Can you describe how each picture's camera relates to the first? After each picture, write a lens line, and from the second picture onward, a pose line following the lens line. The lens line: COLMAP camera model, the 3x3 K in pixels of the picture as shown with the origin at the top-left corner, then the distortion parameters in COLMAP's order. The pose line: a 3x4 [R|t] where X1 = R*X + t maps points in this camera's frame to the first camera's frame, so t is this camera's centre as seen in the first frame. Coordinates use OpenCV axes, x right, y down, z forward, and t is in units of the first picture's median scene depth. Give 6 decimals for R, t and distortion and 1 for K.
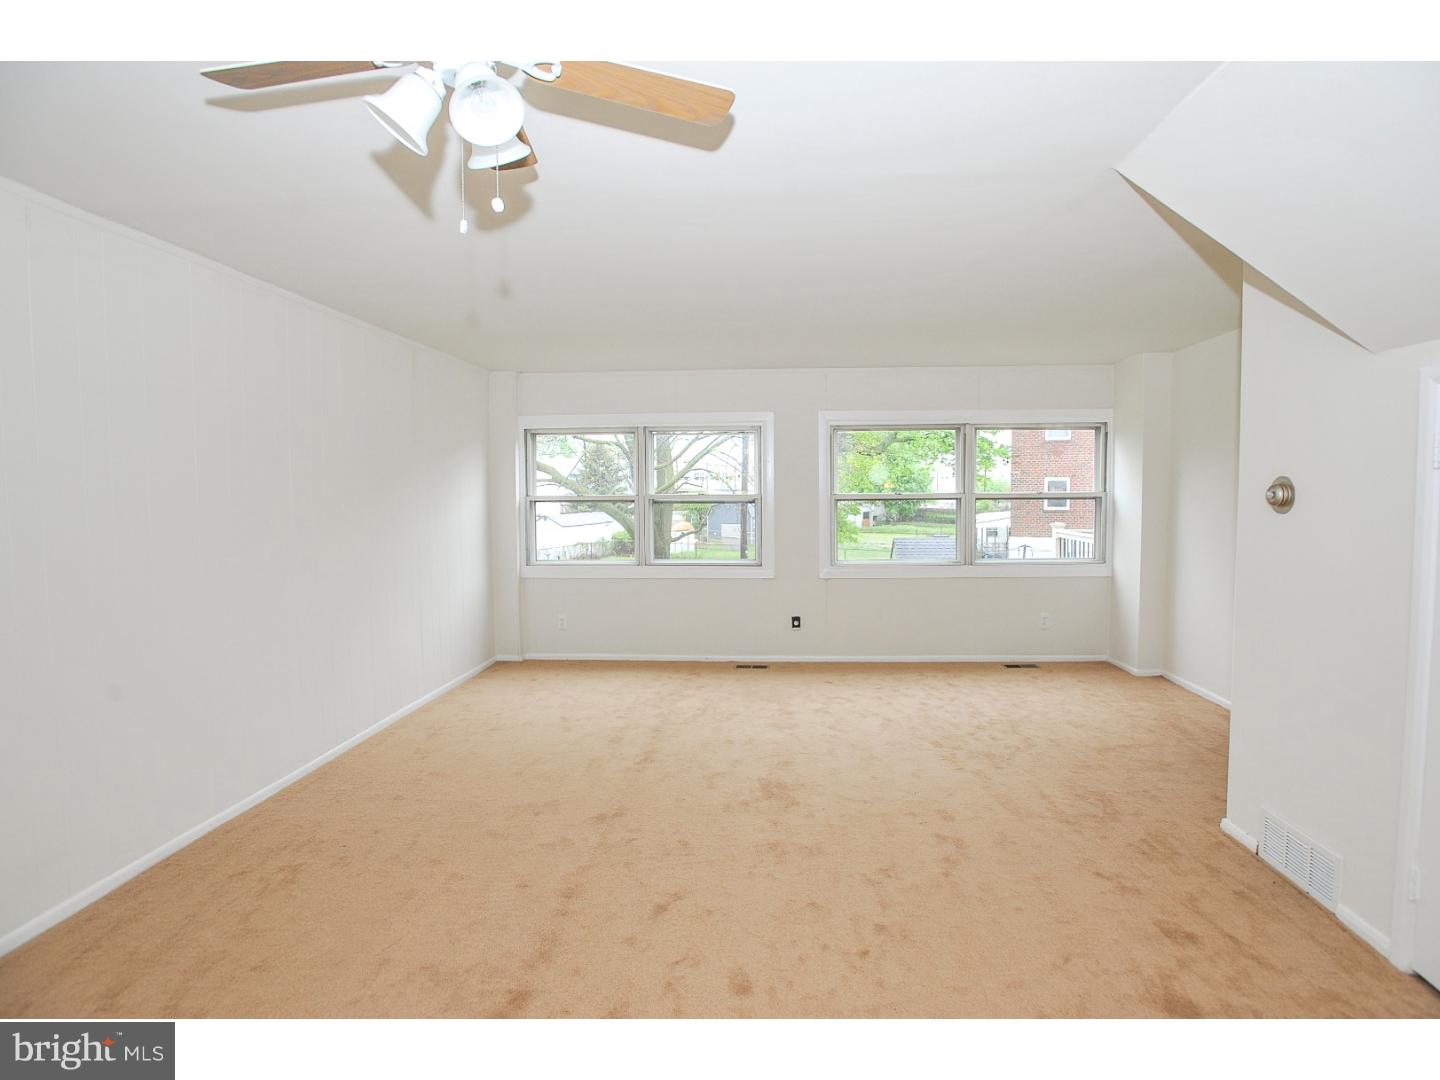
lens RADIAL K [[713.1, 0, 706.7], [0, 713.1, 532.3], [0, 0, 1]] dist [-0.058674, 0.023169]
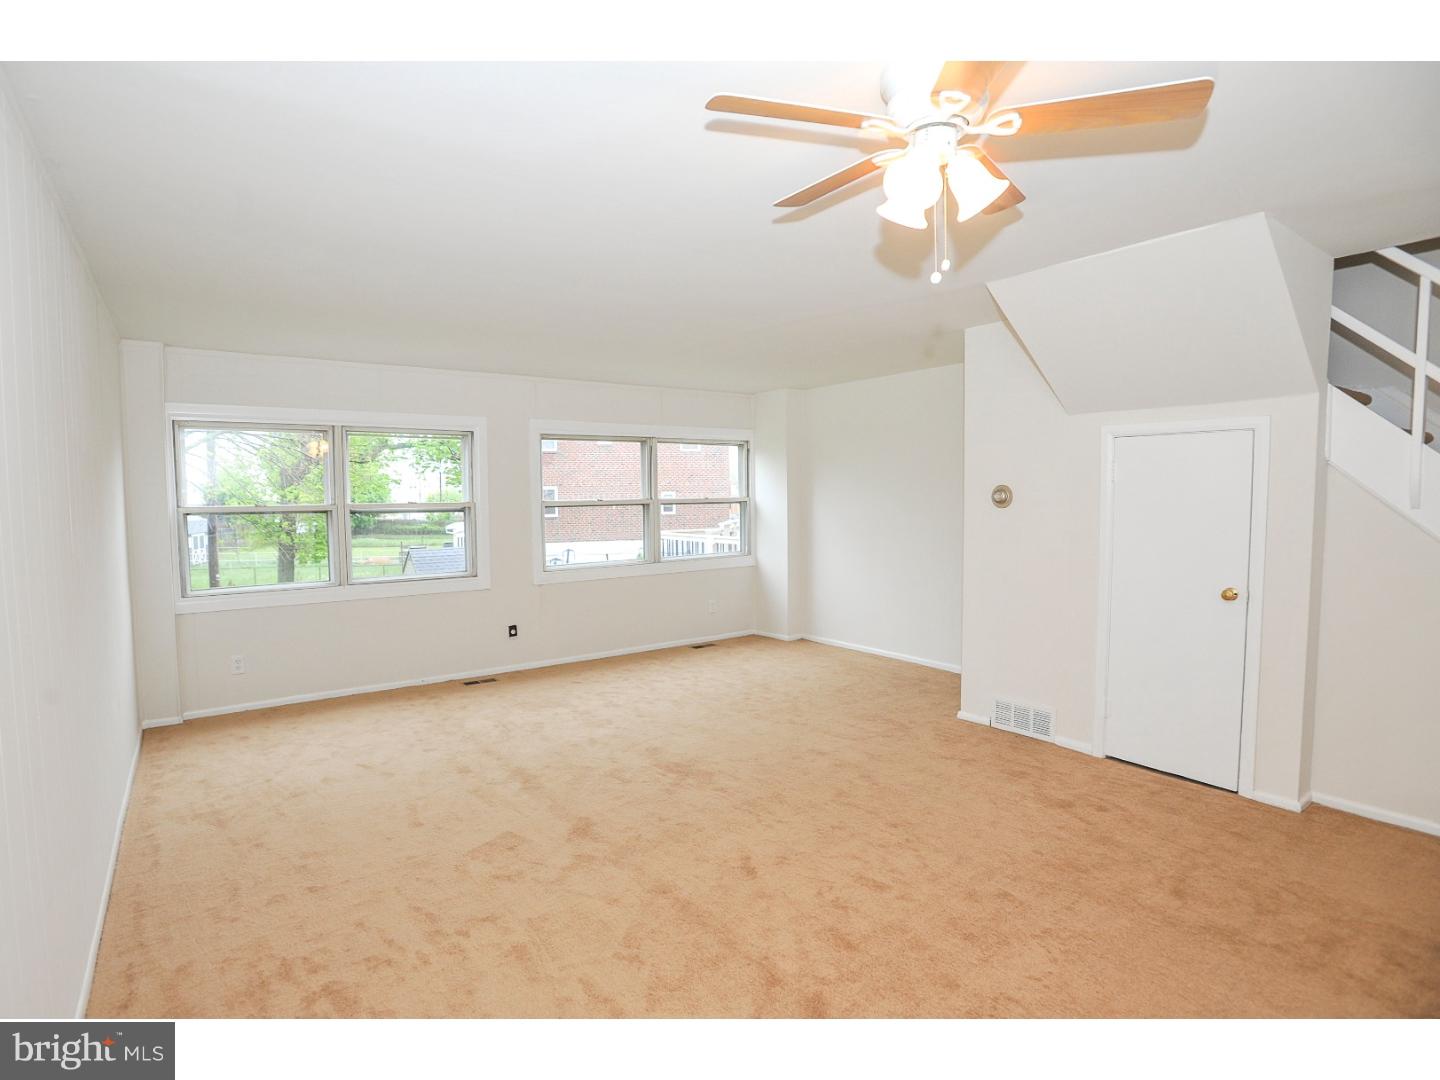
lens RADIAL K [[750.5, 0, 653.9], [0, 750.5, 544.8], [0, 0, 1]] dist [-0.044578, 0.006709]
pose [[0.782971, -0.041351, 0.620683, -0.401749], [0.041284, 0.999043, 0.014480, 0.000234], [-0.620687, 0.014287, 0.783928, 0.073370]]
